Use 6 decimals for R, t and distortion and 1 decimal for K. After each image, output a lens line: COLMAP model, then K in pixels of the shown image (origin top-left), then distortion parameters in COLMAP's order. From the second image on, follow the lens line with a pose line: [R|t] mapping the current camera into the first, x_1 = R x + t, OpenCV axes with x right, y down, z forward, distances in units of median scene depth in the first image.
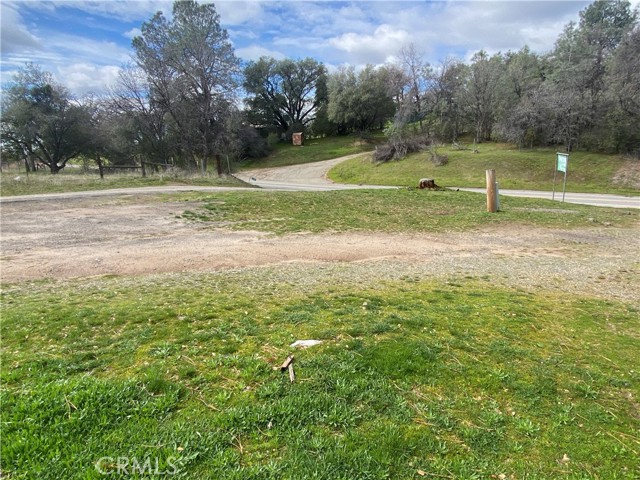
lens RADIAL K [[402.3, 0, 322.6], [0, 402.3, 231.5], [0, 0, 1]] dist [0.086592, -0.094327]
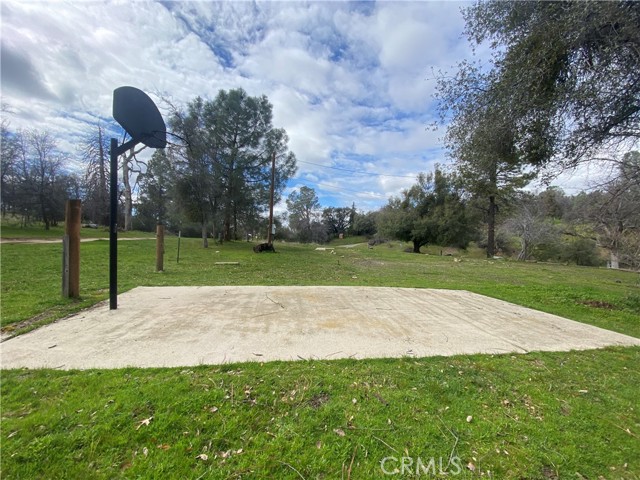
lens RADIAL K [[263.7, 0, 318.6], [0, 263.7, 244.8], [0, 0, 1]] dist [-0.001203, 0.000013]
pose [[0.988654, 0.051780, -0.141002, 0.086091], [-0.077063, 0.980601, -0.180231, 0.342222], [0.128934, 0.189053, 0.973466, -1.581879]]
